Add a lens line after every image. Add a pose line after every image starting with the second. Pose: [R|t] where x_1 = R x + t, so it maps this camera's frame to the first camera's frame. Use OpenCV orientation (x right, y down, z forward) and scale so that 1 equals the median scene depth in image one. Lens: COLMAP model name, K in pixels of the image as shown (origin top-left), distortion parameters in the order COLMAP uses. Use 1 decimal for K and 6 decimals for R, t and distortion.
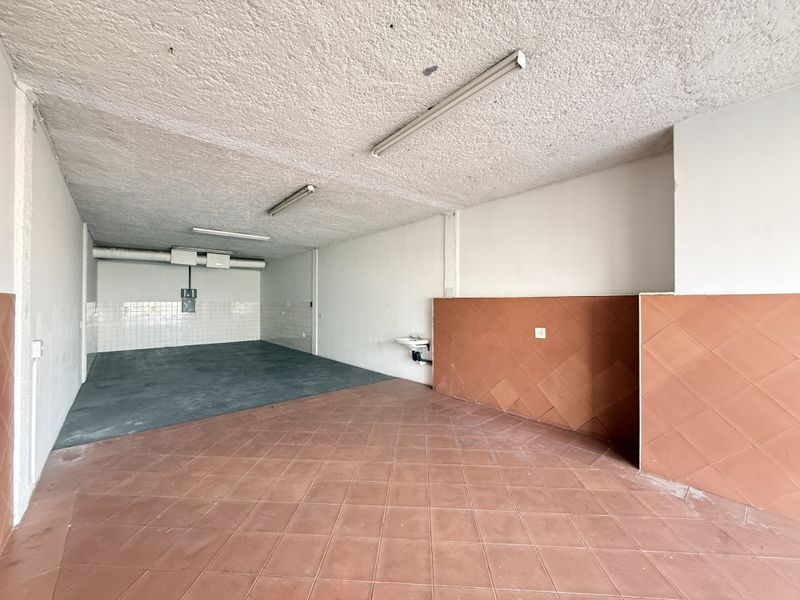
lens RADIAL K [[318.5, 0, 398.2], [0, 318.5, 299.2], [0, 0, 1]] dist [-0.000209, -0.000393]
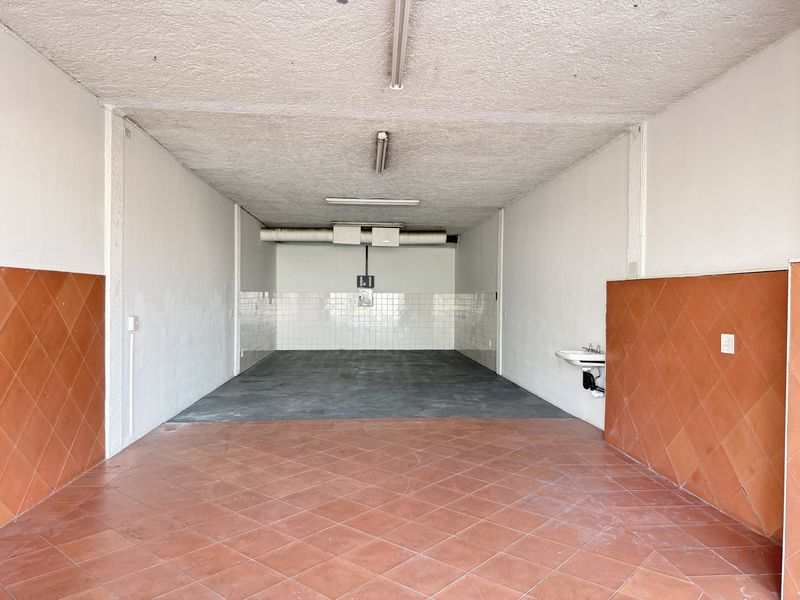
lens RADIAL K [[557.9, 0, 401.3], [0, 557.9, 303.2], [0, 0, 1]] dist [0.057788, -0.073661]
pose [[0.804126, 0.013227, -0.594312, 0.419449], [-0.003818, 0.999847, 0.017086, 0.019910], [0.594447, -0.011470, 0.804053, -0.037361]]
